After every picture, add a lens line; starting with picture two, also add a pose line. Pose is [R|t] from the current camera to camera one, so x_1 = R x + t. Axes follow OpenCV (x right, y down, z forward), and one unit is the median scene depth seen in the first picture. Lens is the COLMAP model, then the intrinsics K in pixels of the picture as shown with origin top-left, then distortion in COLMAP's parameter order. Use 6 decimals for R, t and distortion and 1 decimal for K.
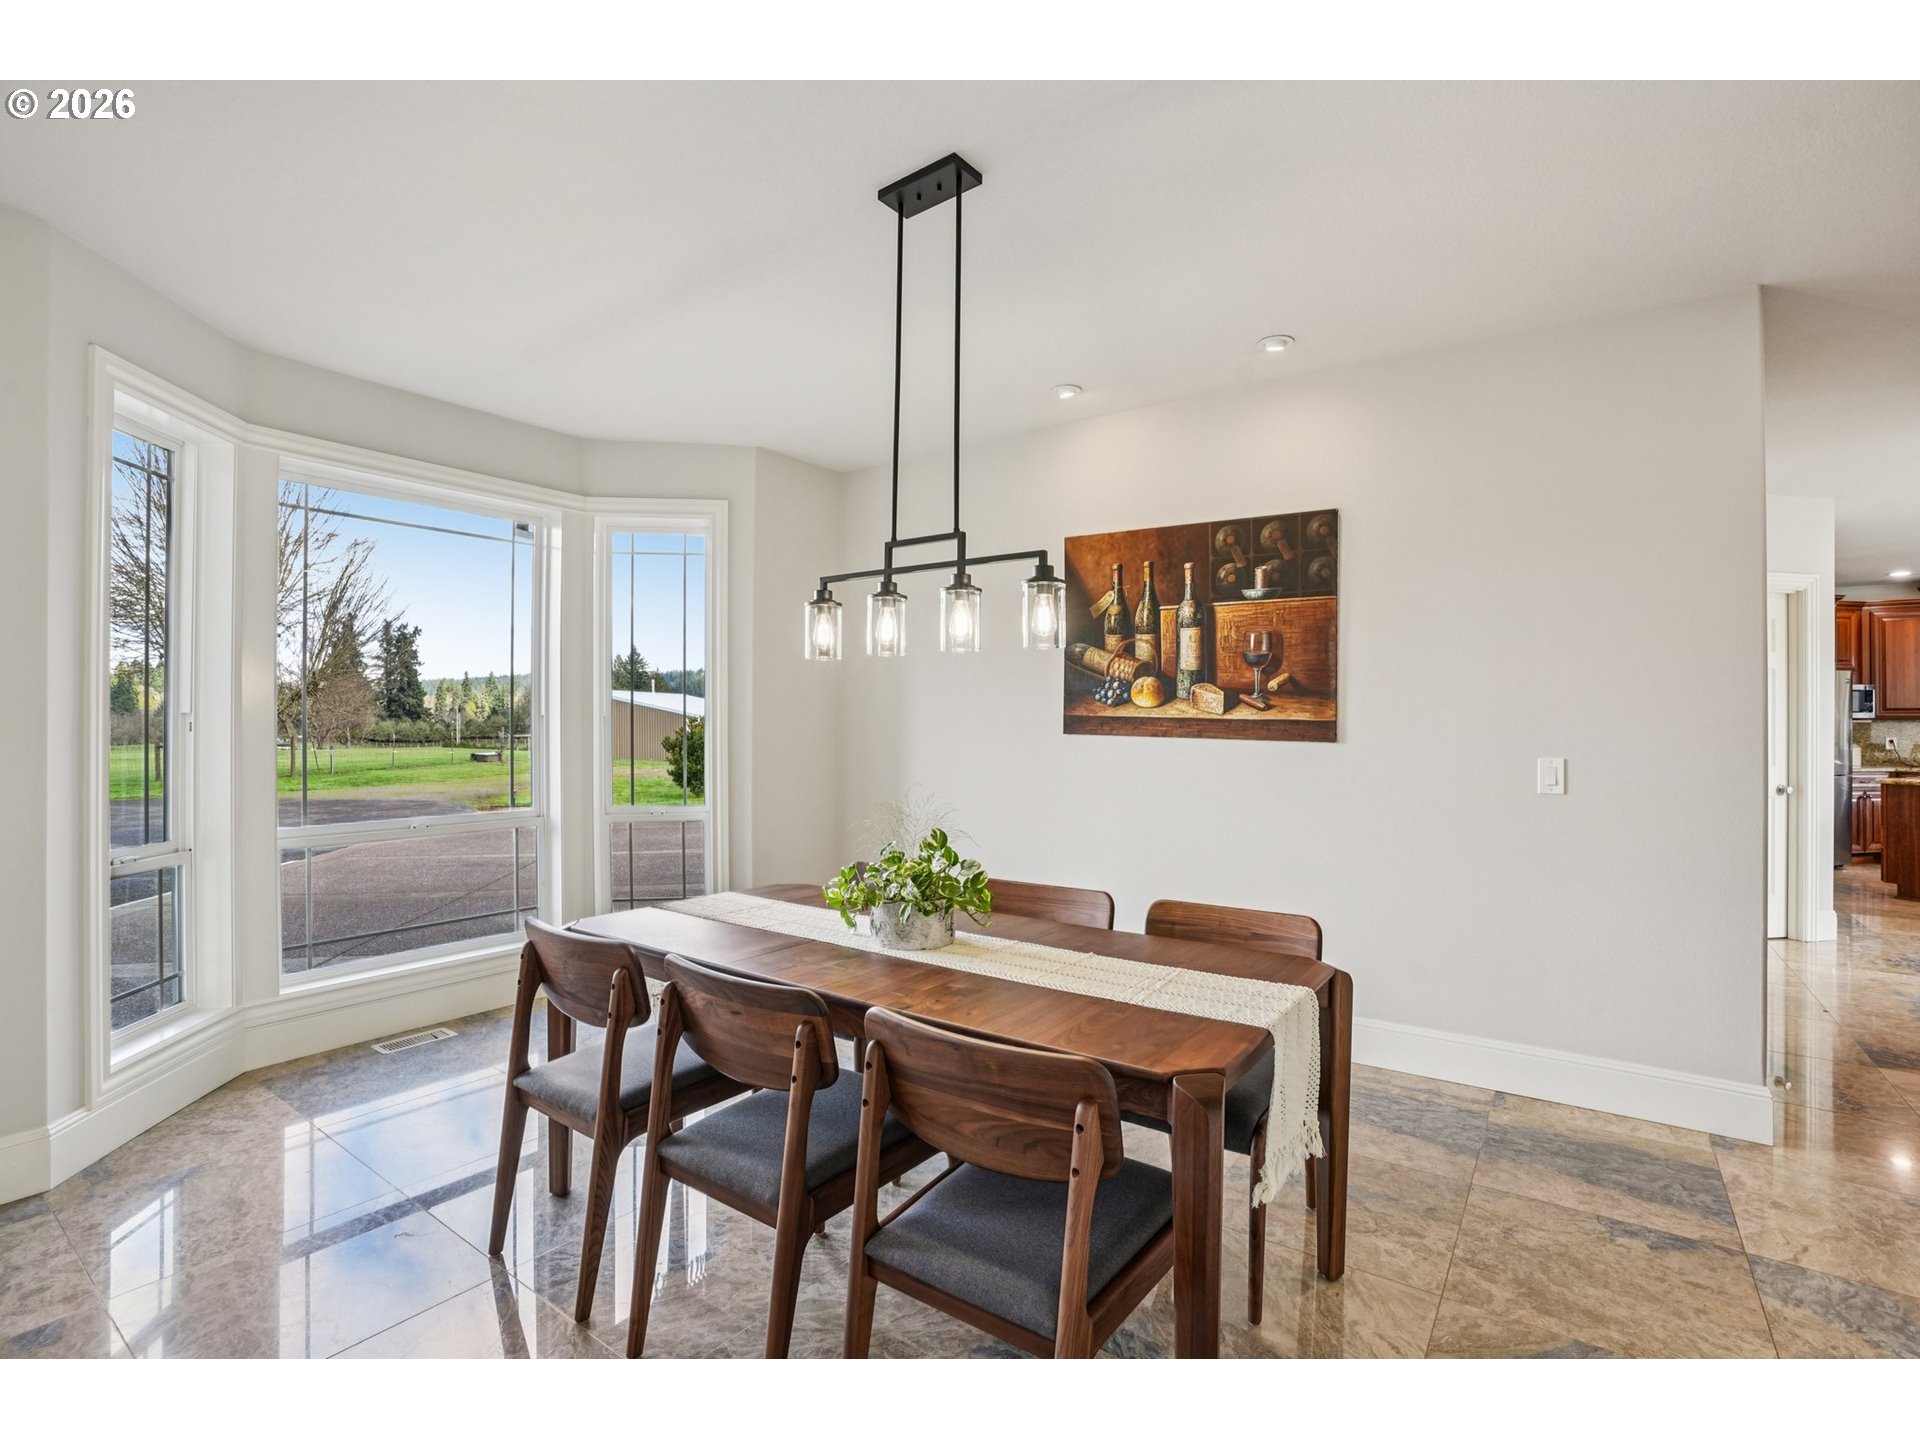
lens RADIAL K [[909.4, 0, 961.8], [0, 909.4, 713.9], [0, 0, 1]] dist [-0.060064, 0.026680]
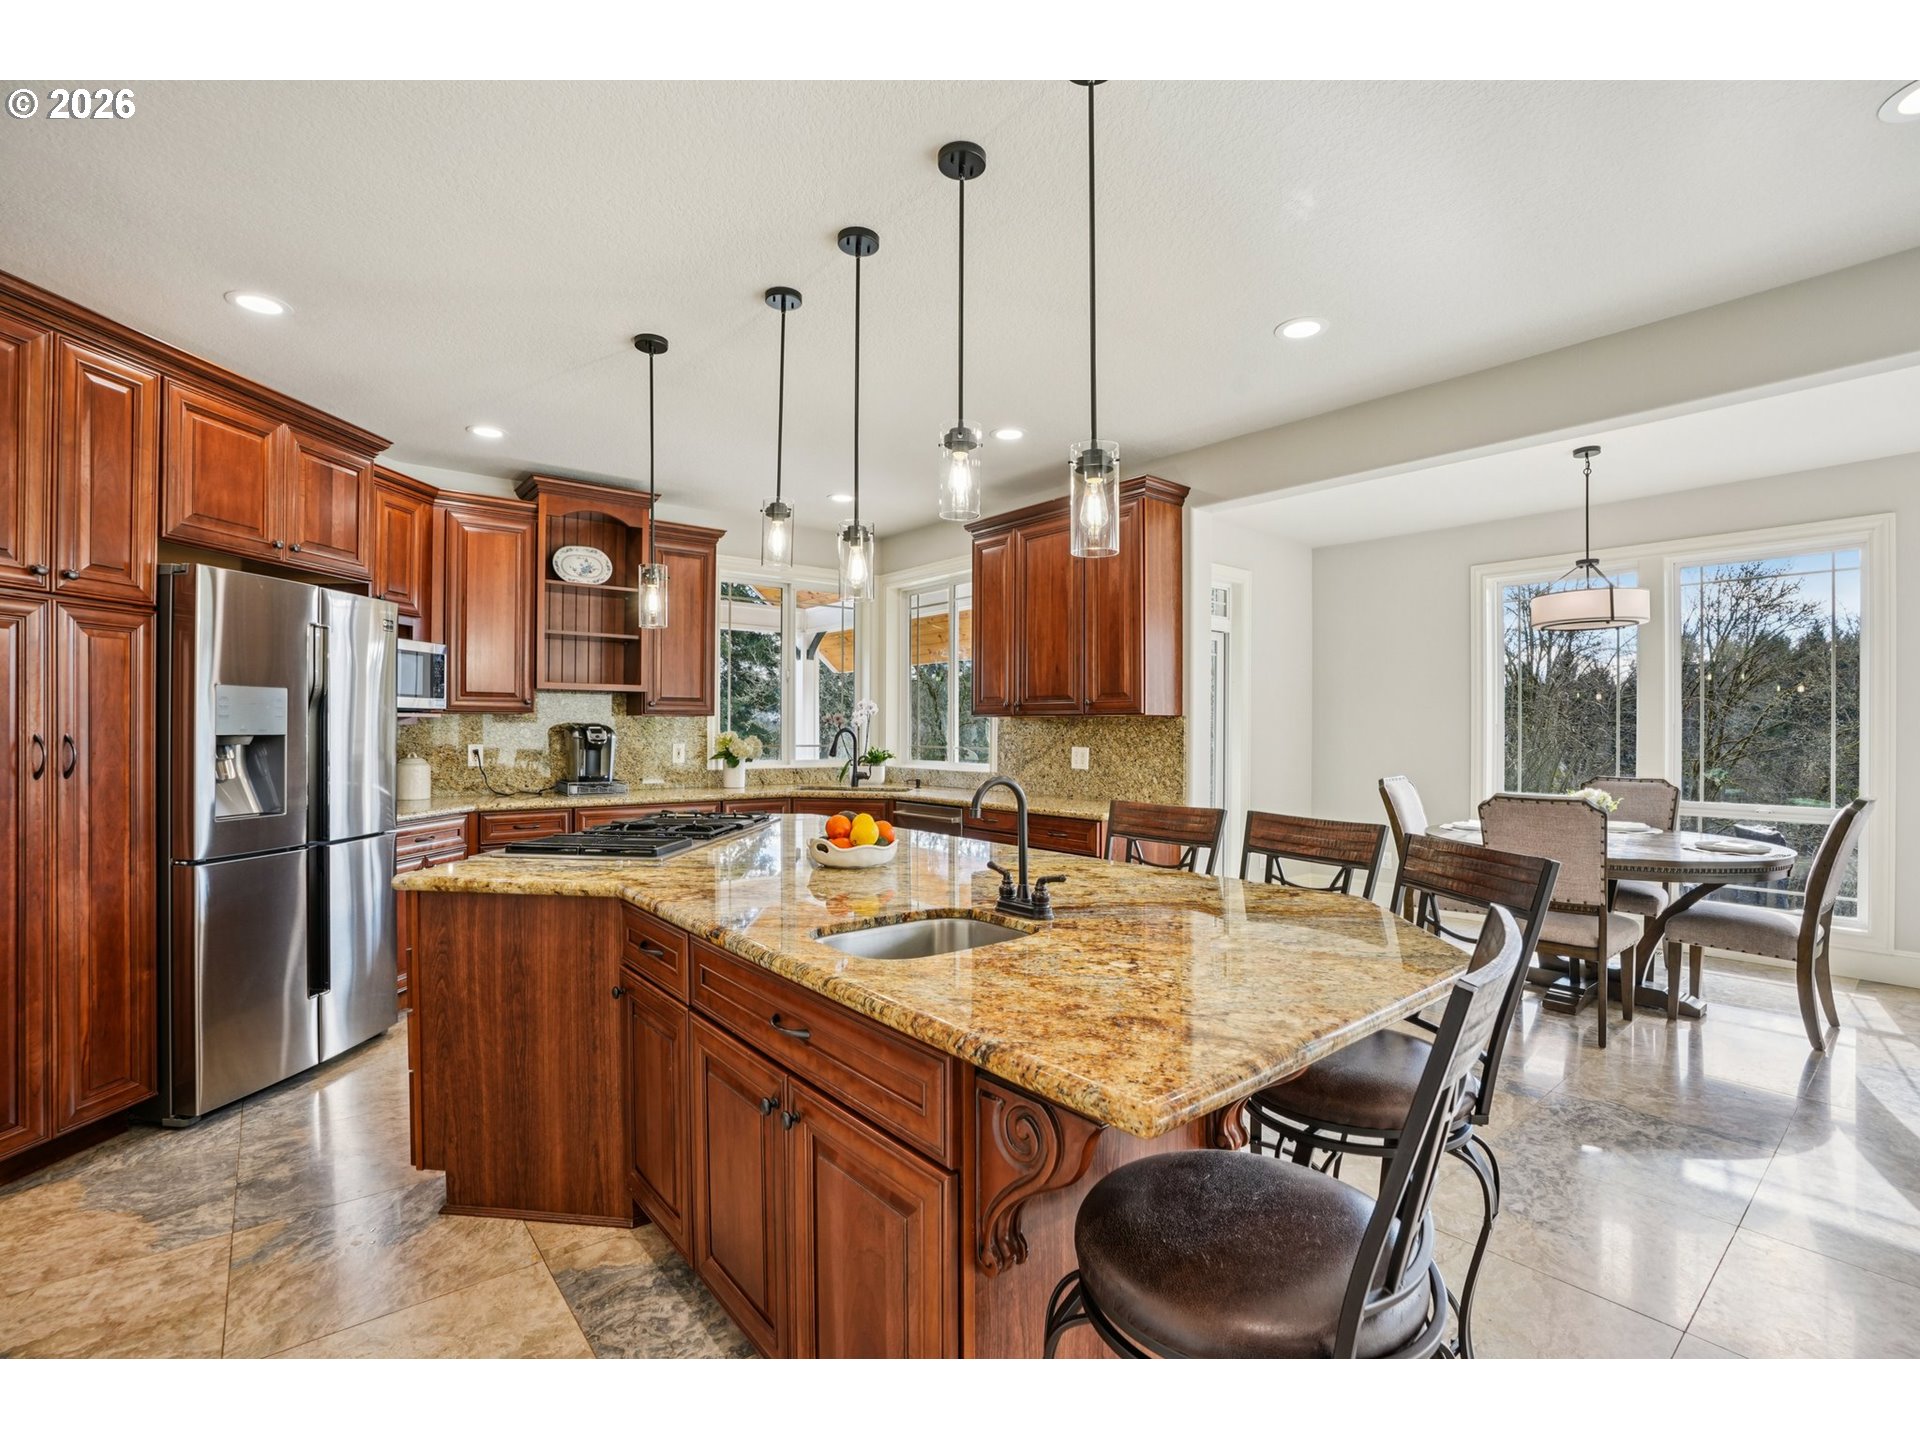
lens RADIAL K [[909.4, 0, 961.8], [0, 909.4, 713.9], [0, 0, 1]] dist [-0.060064, 0.026680]
pose [[0.290404, 0.011430, 0.956836, 0.610668], [-0.008630, 0.999919, -0.009325, 0.009495], [-0.956865, -0.005550, 0.290479, 0.544655]]
